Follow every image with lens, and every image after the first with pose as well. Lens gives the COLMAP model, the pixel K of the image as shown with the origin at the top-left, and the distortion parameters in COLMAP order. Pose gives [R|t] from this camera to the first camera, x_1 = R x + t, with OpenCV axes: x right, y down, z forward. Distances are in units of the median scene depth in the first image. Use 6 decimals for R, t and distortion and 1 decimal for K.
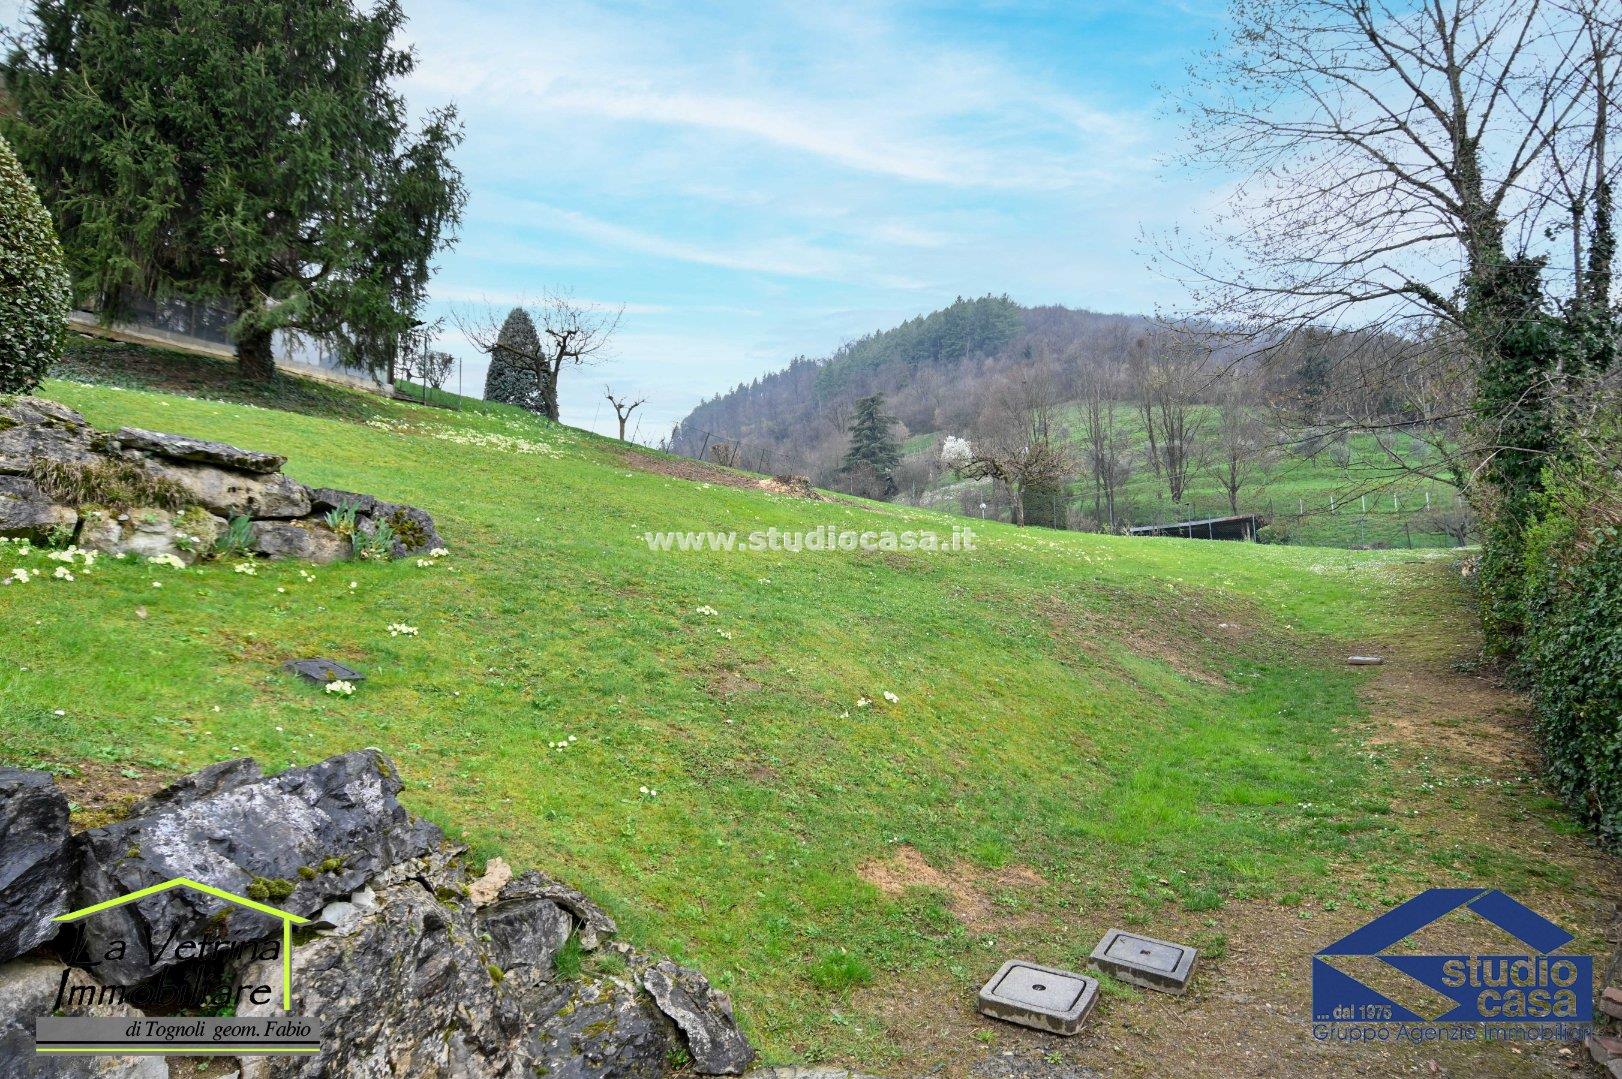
lens RADIAL K [[888.6, 0, 803.9], [0, 888.6, 577.6], [0, 0, 1]] dist [0.023677, -0.030805]
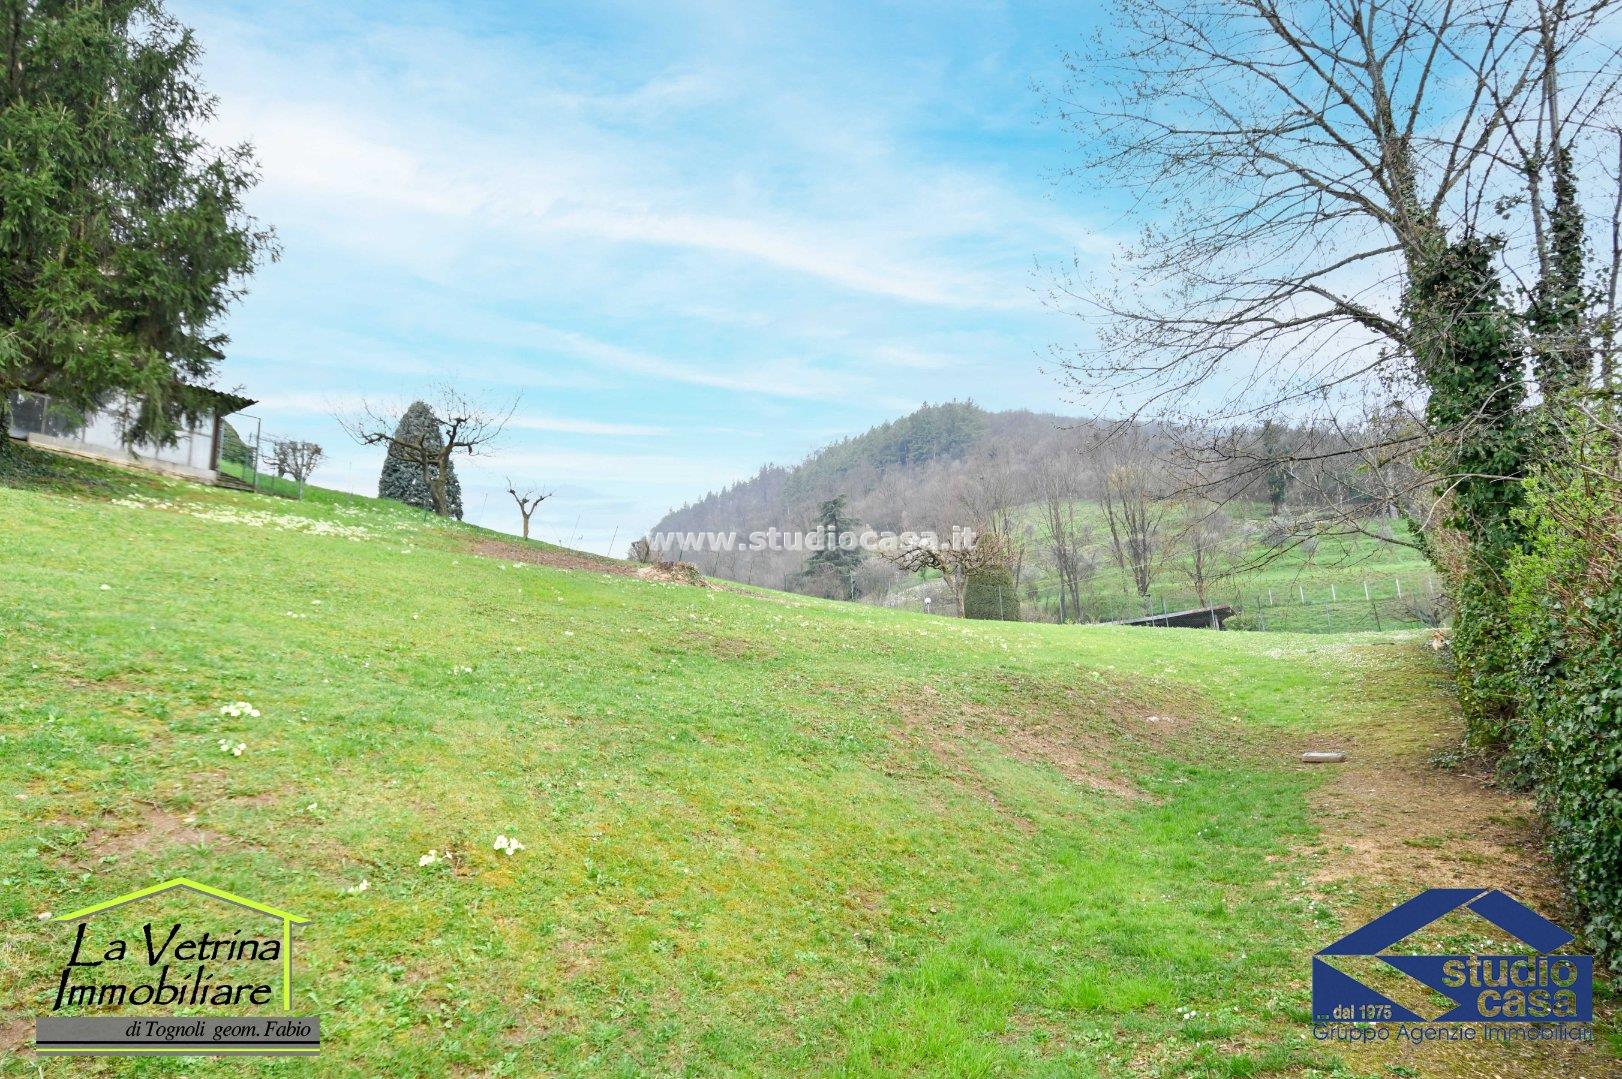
lens RADIAL K [[908.4, 0, 802.4], [0, 908.4, 606.3], [0, 0, 1]] dist [0.033728, -0.041093]
pose [[0.999240, -0.025741, 0.029271, 0.134566], [0.028213, 0.995770, -0.087445, 0.015978], [-0.026896, 0.088204, 0.995739, 0.174714]]
